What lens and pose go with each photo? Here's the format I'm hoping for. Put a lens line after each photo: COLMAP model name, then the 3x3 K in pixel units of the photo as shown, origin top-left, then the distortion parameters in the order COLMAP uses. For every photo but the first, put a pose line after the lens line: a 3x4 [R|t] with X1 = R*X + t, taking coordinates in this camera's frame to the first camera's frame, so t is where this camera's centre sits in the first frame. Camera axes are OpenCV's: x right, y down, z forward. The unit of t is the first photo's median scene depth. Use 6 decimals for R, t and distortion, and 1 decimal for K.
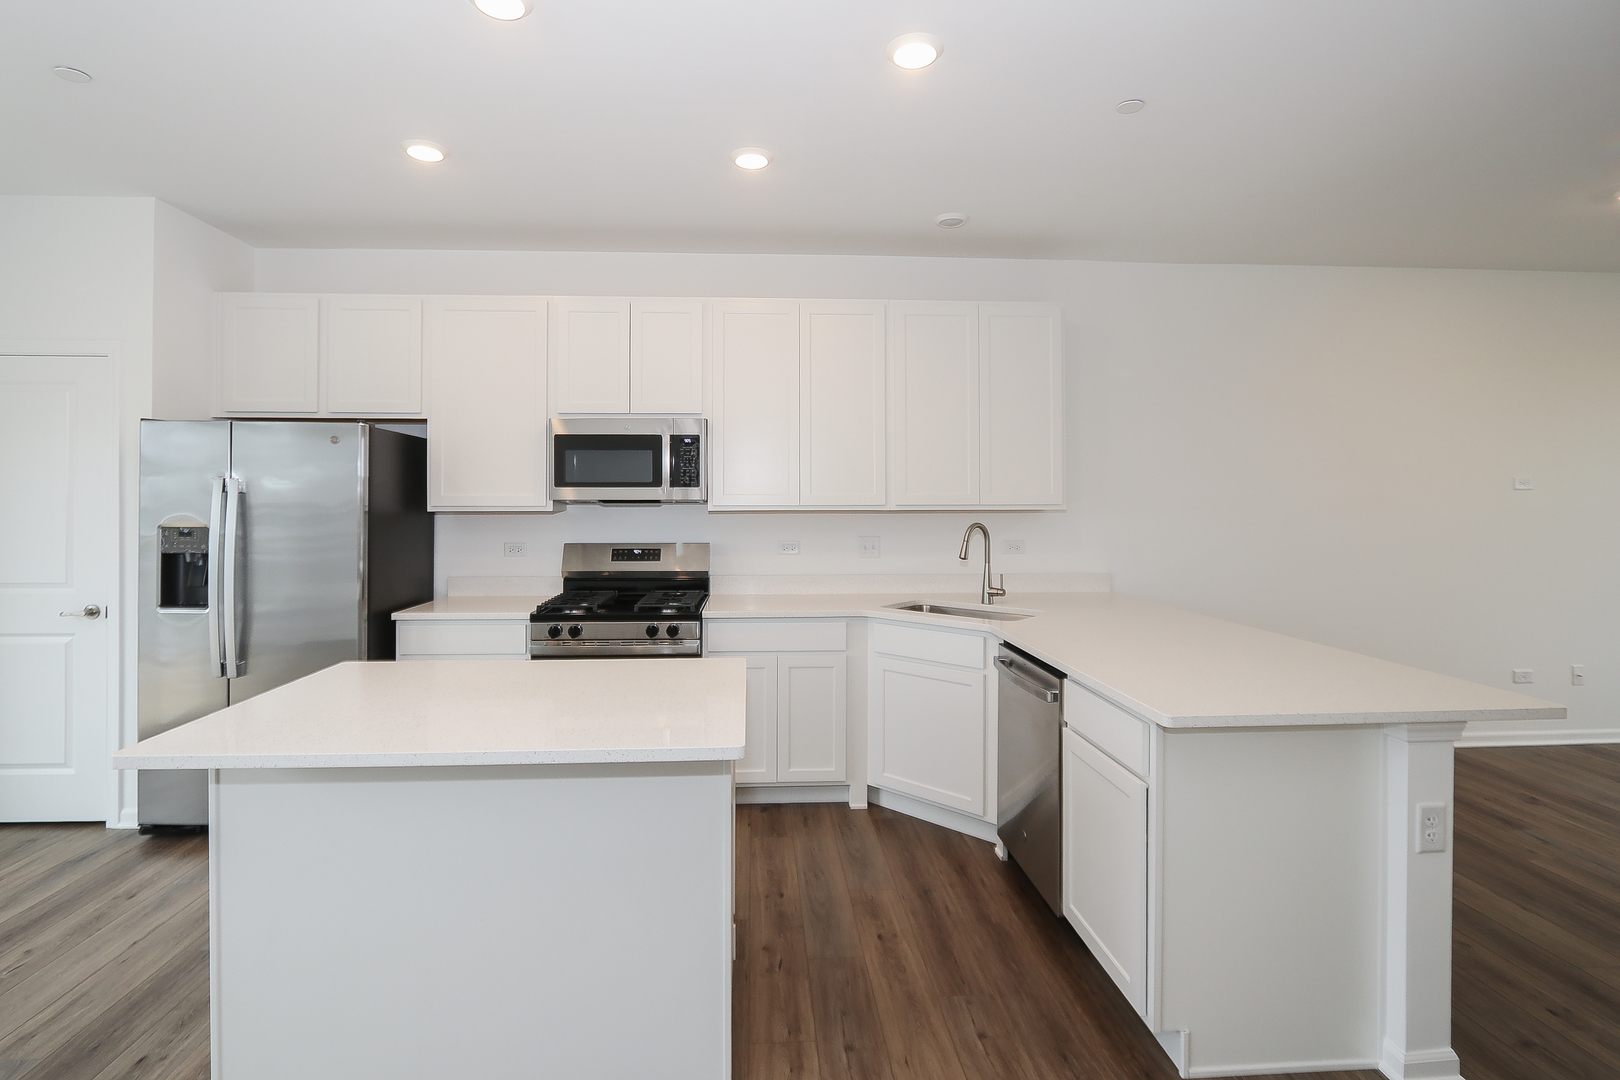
lens RADIAL K [[766.5, 0, 874.9], [0, 766.5, 512.5], [0, 0, 1]] dist [-0.009069, -0.000194]
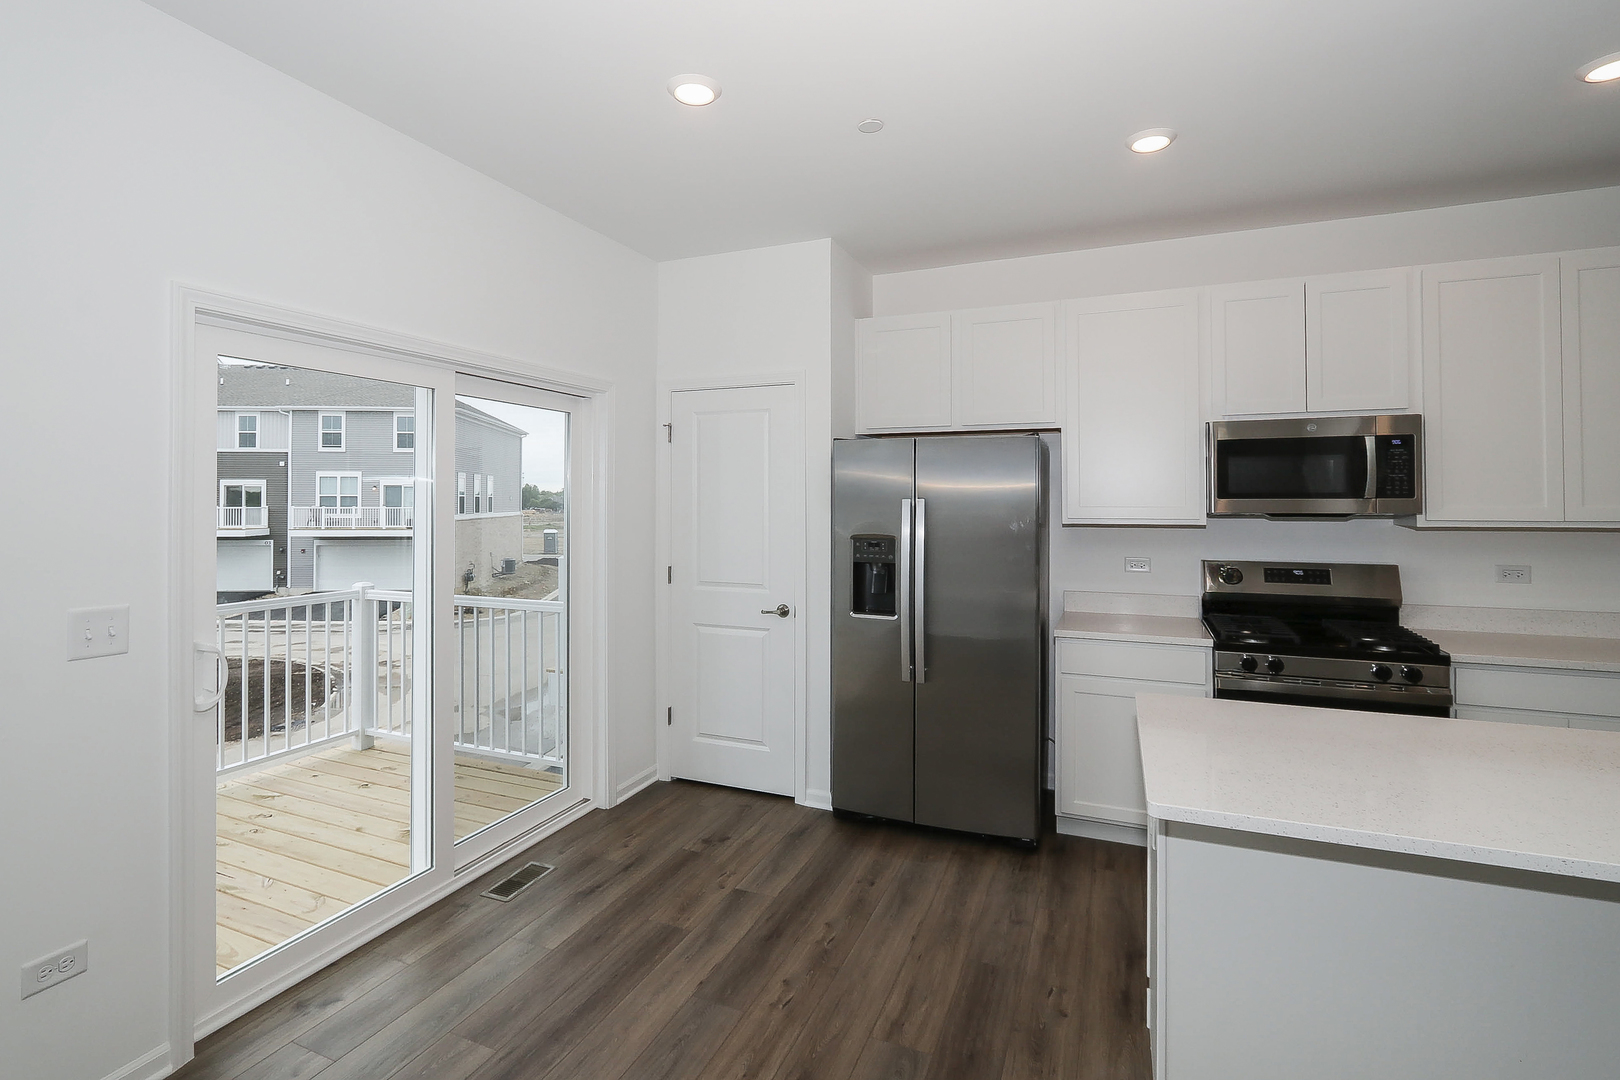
lens RADIAL K [[766.5, 0, 774.1], [0, 766.5, 505.9], [0, 0, 1]] dist [-0.009069, -0.000194]
pose [[0.892506, 0.000497, -0.451036, -0.482125], [-0.003560, 0.999976, -0.005943, -0.017424], [0.451022, 0.006909, 0.892486, -0.028249]]
